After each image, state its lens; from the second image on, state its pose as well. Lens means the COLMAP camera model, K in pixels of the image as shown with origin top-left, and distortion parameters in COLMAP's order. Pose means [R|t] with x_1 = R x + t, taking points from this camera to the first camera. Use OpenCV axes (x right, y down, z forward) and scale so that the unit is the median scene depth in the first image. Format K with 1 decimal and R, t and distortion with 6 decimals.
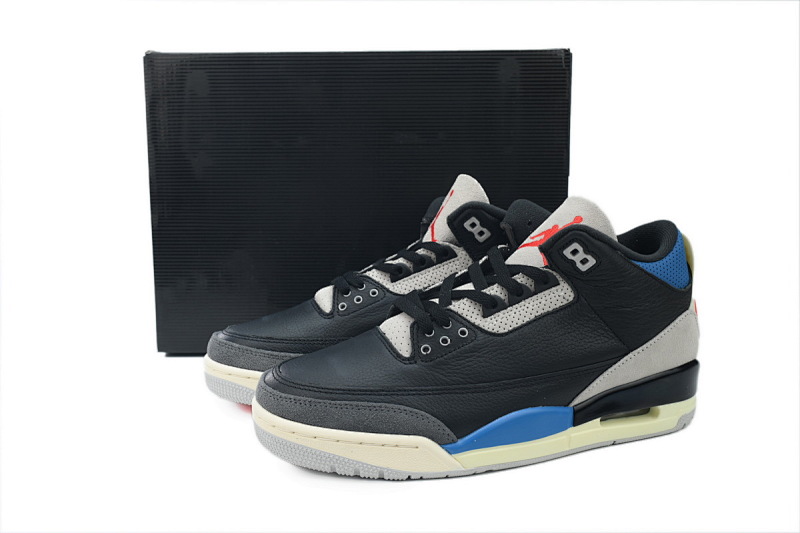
lens RADIAL K [[736.3, 0, 400.0], [0, 736.3, 266.5], [0, 0, 1]] dist [-0.005340, -0.005876]
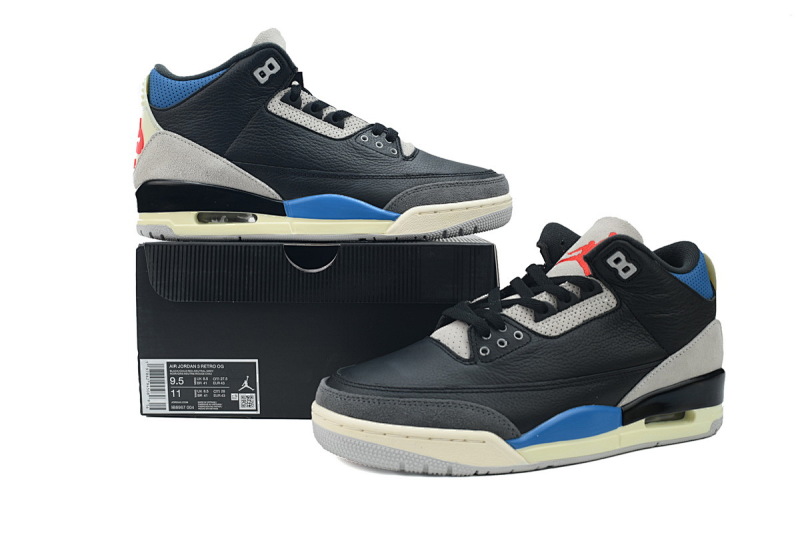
lens RADIAL K [[736.3, 0, 400.0], [0, 736.3, 266.5], [0, 0, 1]] dist [-0.005340, -0.005876]
pose [[0.996803, 0.003239, 0.079830, -0.165588], [0.005904, 0.993460, -0.114026, 0.109792], [-0.079677, 0.114133, 0.990265, -0.039645]]
